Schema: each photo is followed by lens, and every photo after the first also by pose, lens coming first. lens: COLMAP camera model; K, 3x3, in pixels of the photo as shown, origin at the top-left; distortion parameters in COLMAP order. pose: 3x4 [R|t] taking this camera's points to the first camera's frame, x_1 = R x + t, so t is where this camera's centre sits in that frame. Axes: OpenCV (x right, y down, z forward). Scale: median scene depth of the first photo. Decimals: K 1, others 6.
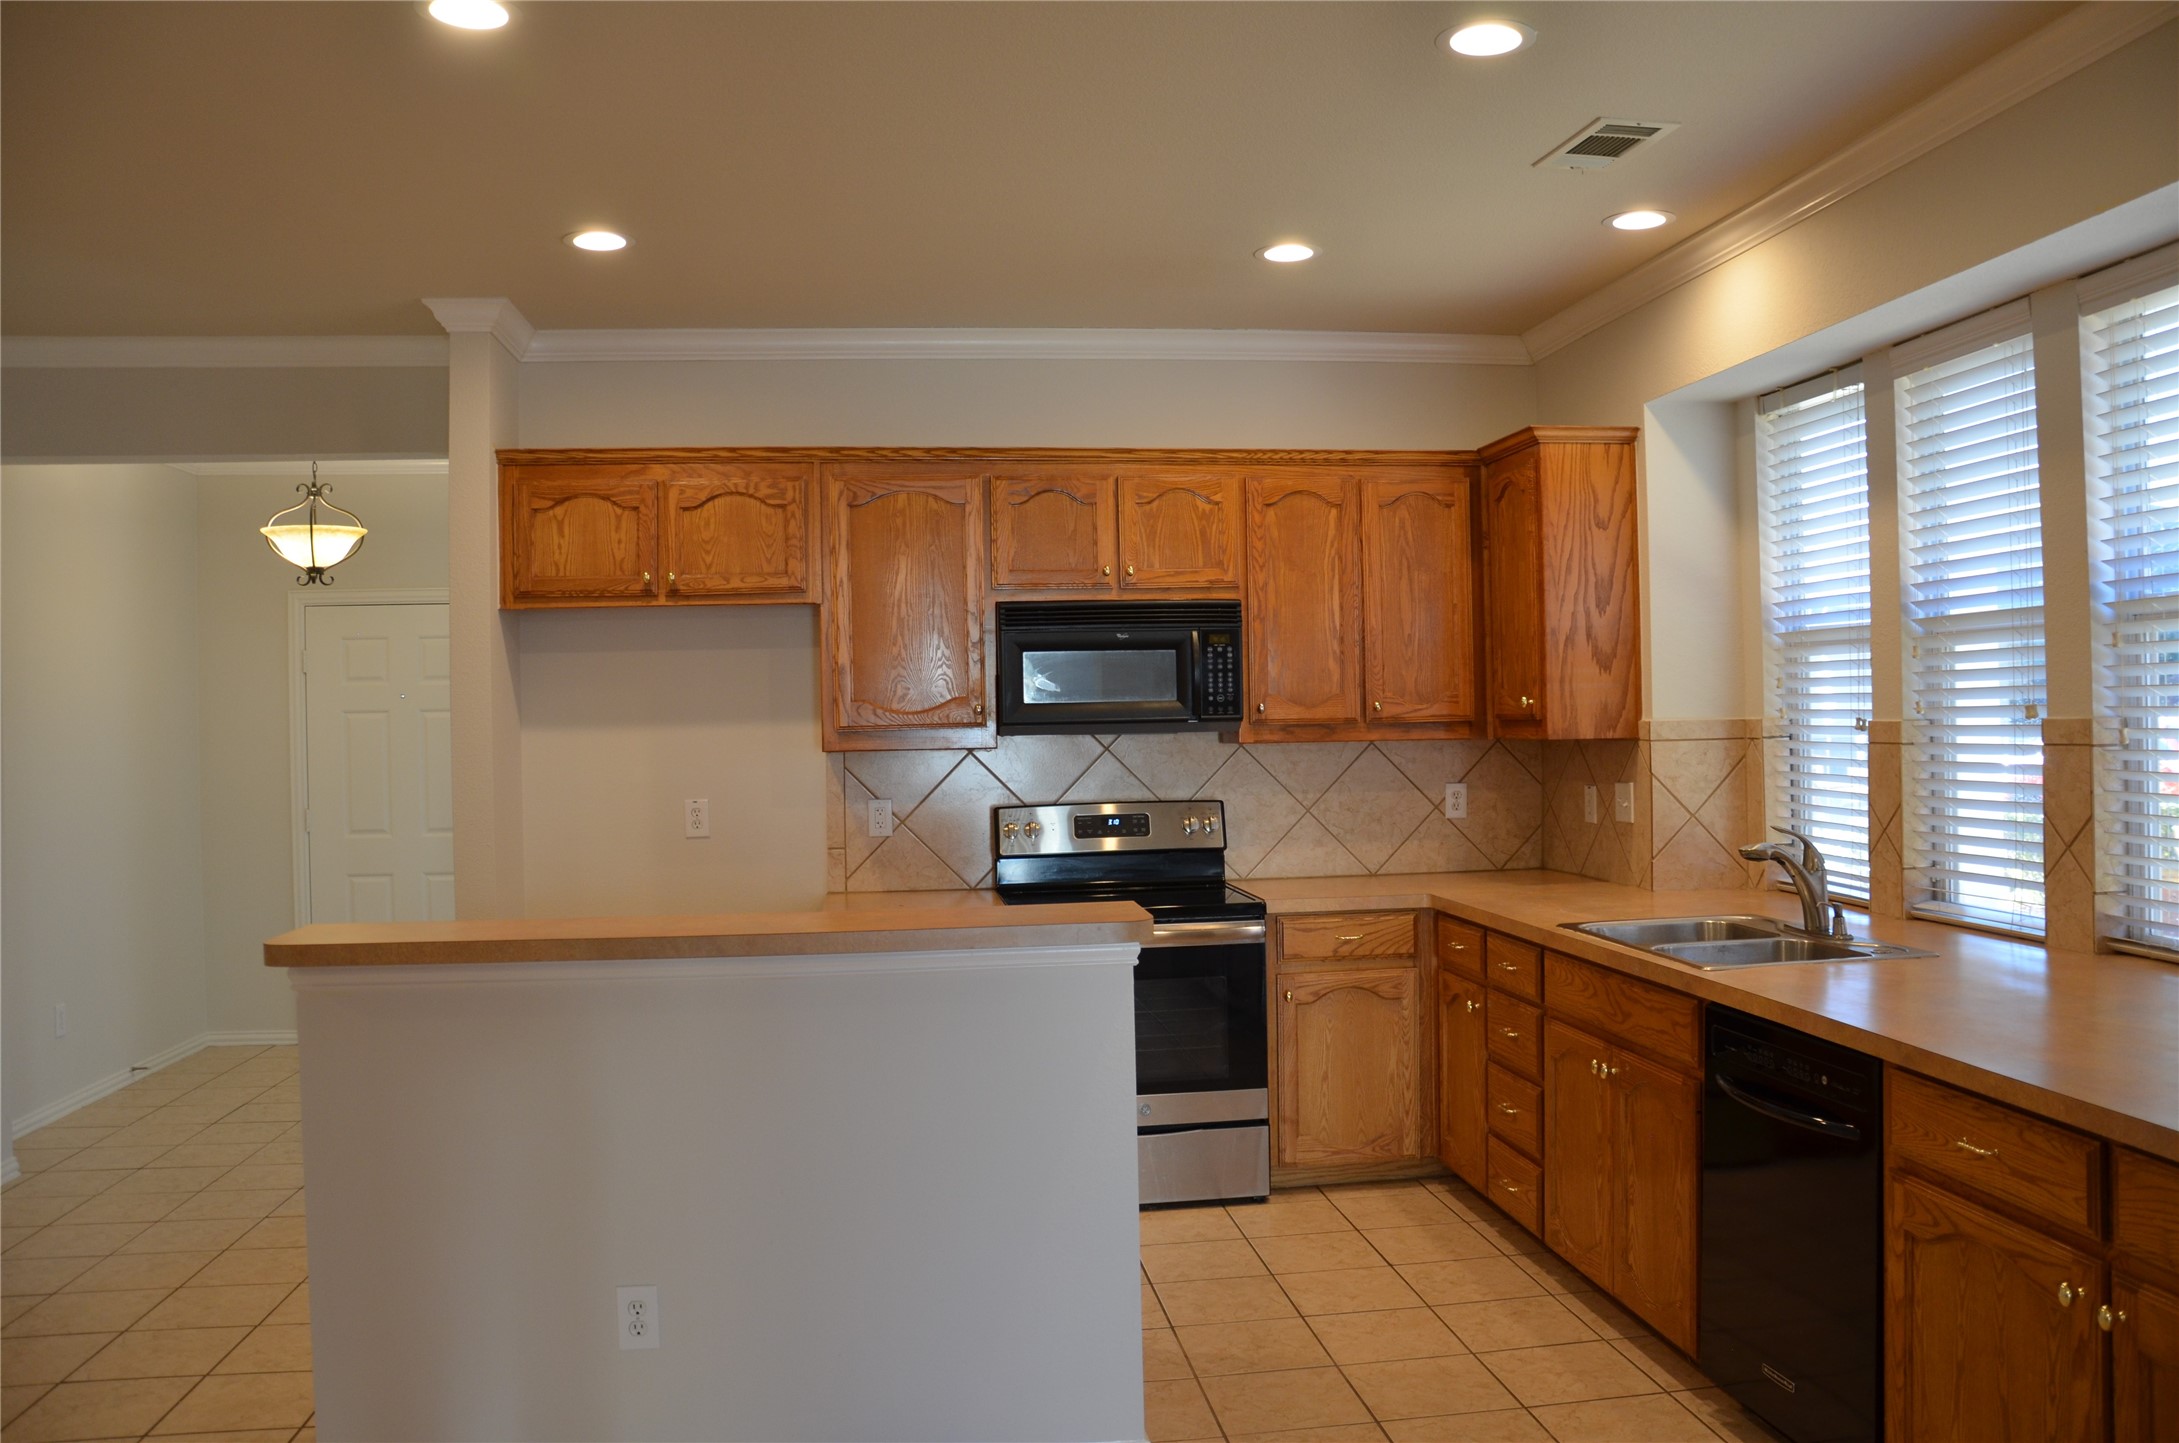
lens RADIAL K [[1702.8, 0, 1100.0], [0, 1702.8, 710.4], [0, 0, 1]] dist [-0.160939, 0.127330]
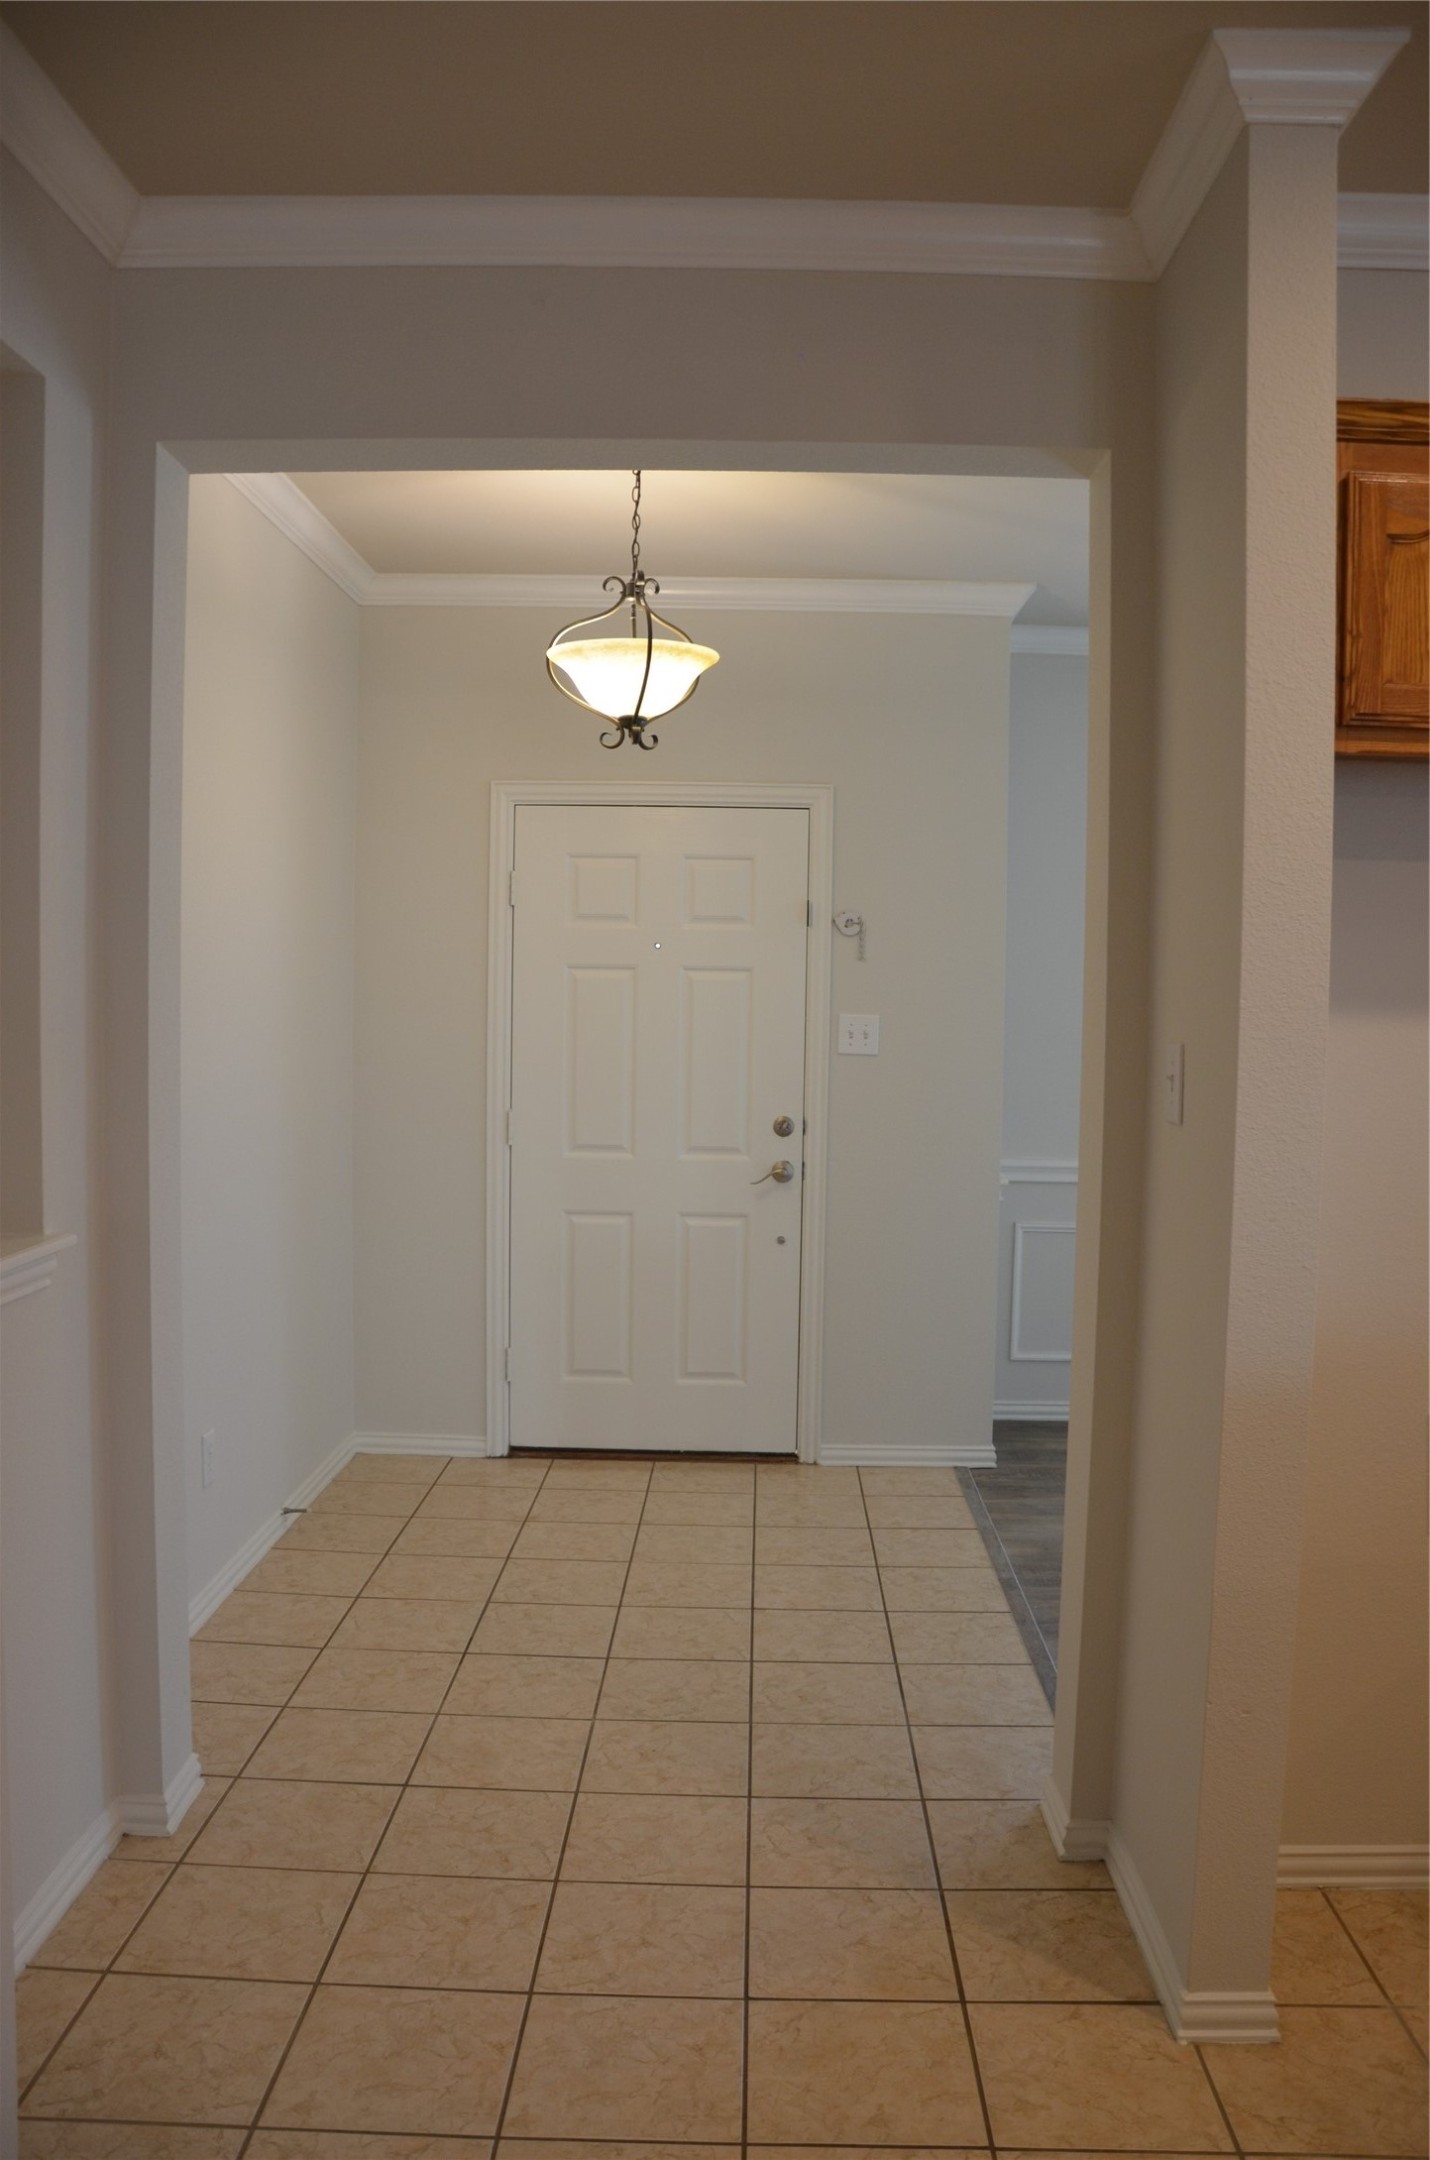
lens RADIAL K [[1687.9, 0, 728.3], [0, 1687.9, 1098.5], [0, 0, 1]] dist [-0.160939, 0.127330]
pose [[0.988801, 0.044512, -0.142447, -0.444328], [-0.035304, 0.997160, 0.066531, 0.010169], [0.145004, -0.060757, 0.987564, 0.515789]]
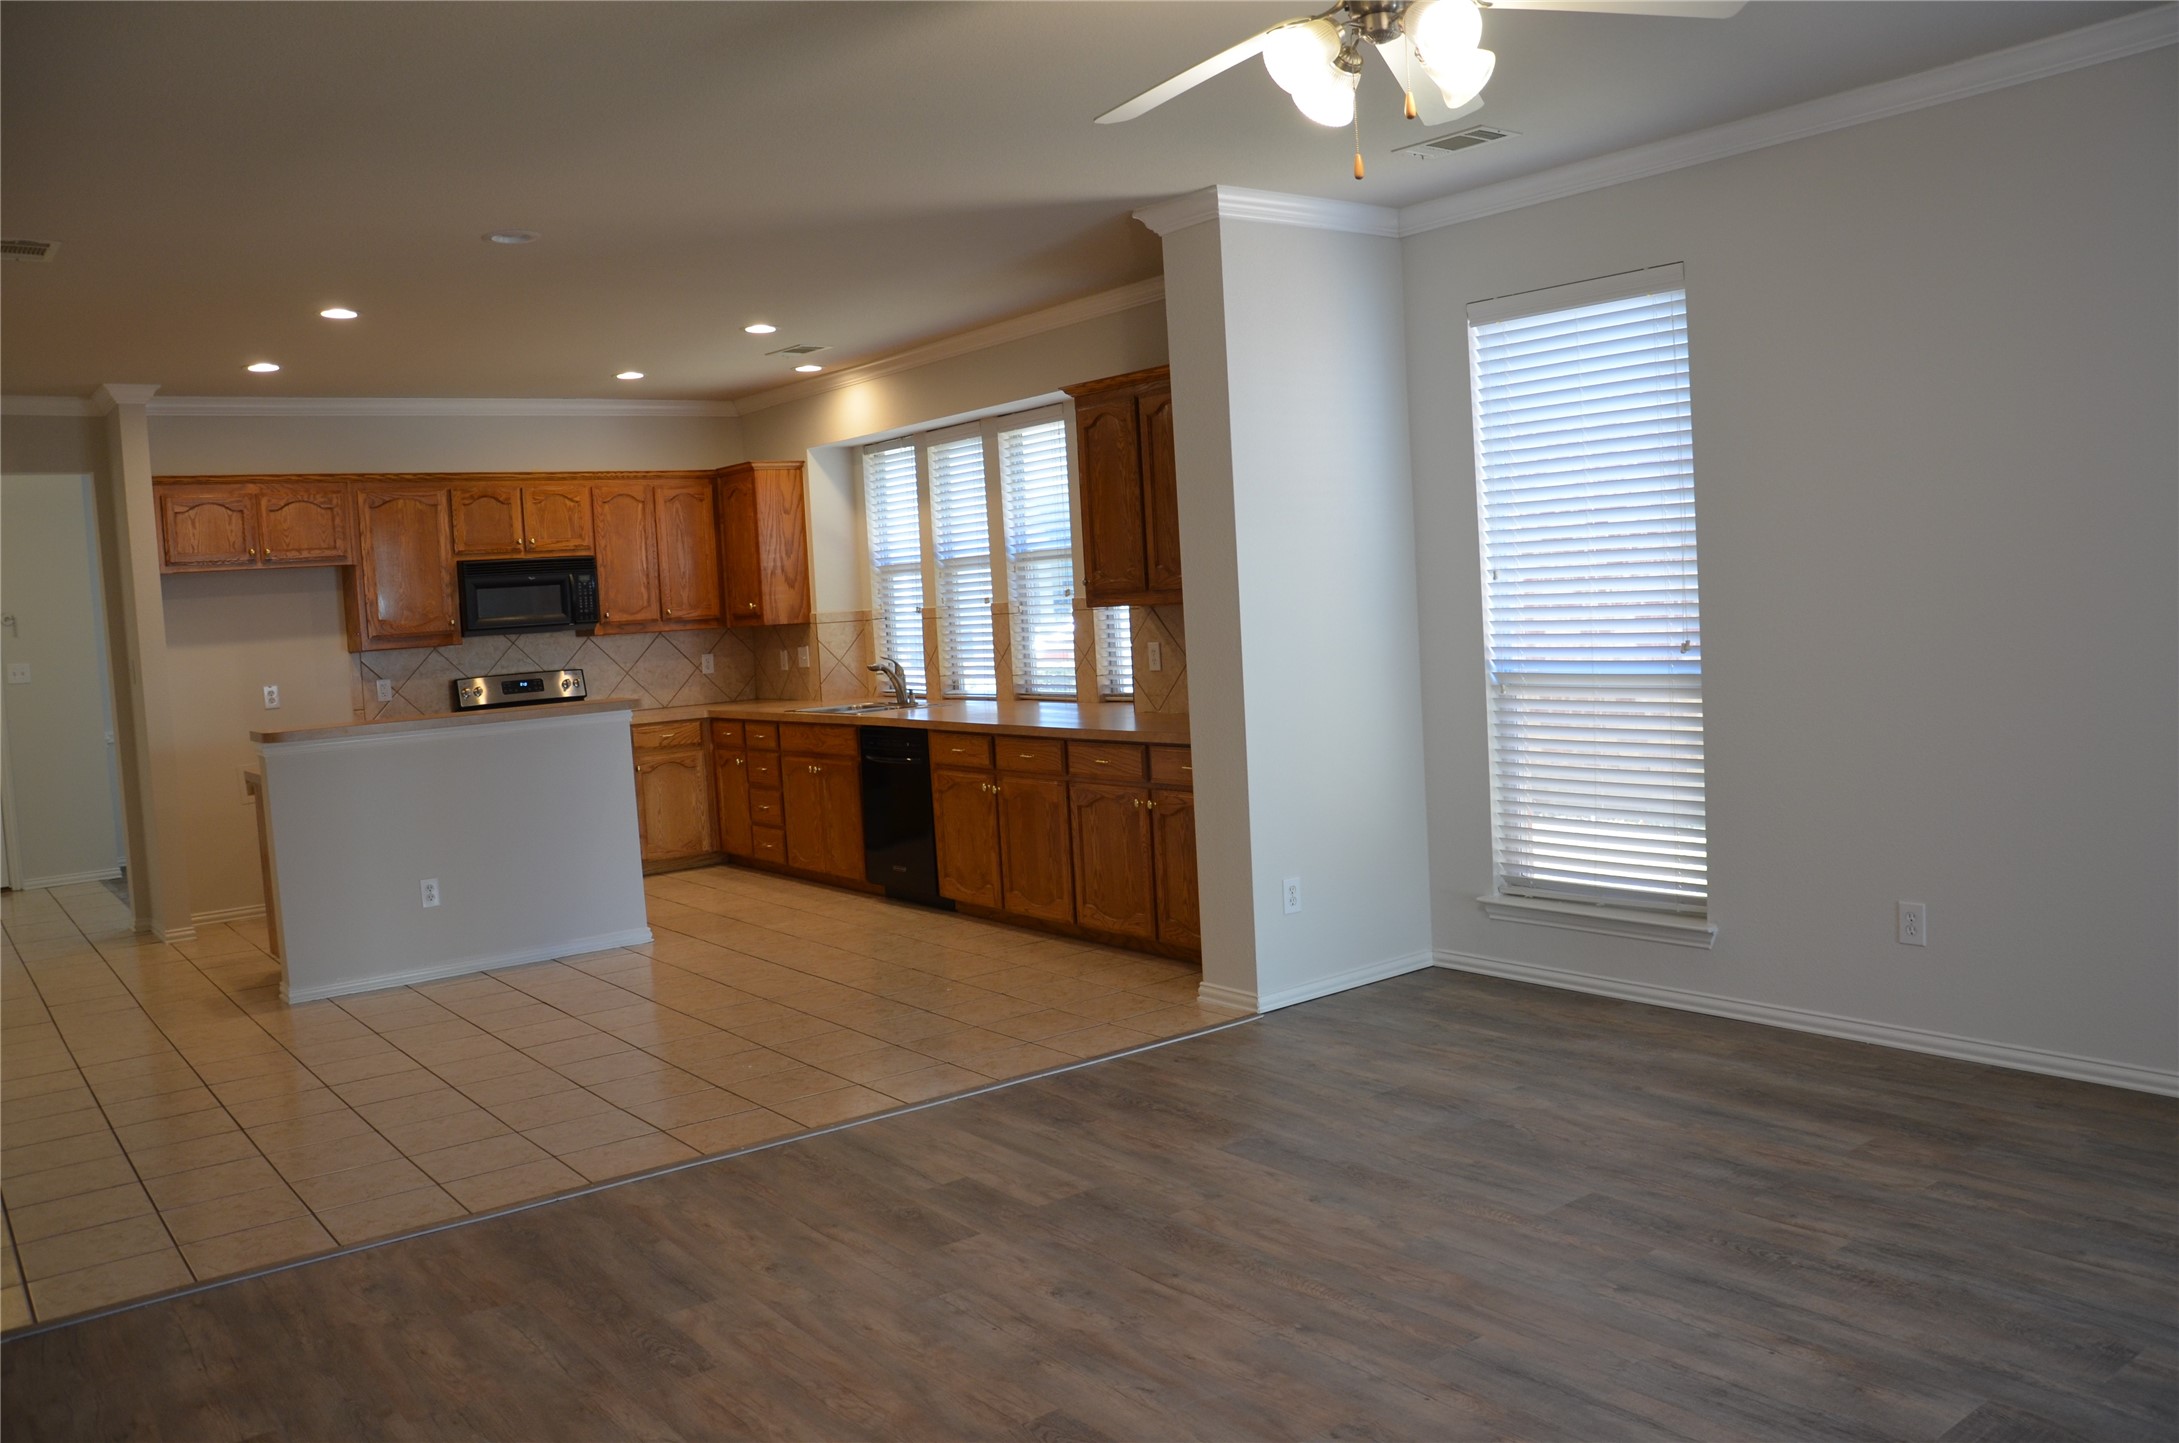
lens RADIAL K [[1702.8, 0, 1100.0], [0, 1702.8, 710.4], [0, 0, 1]] dist [-0.160939, 0.127330]
pose [[0.865385, -0.064661, 0.496919, -0.358852], [0.038806, 0.997309, 0.062193, 0.008925], [-0.499603, -0.034537, 0.865566, -0.841874]]
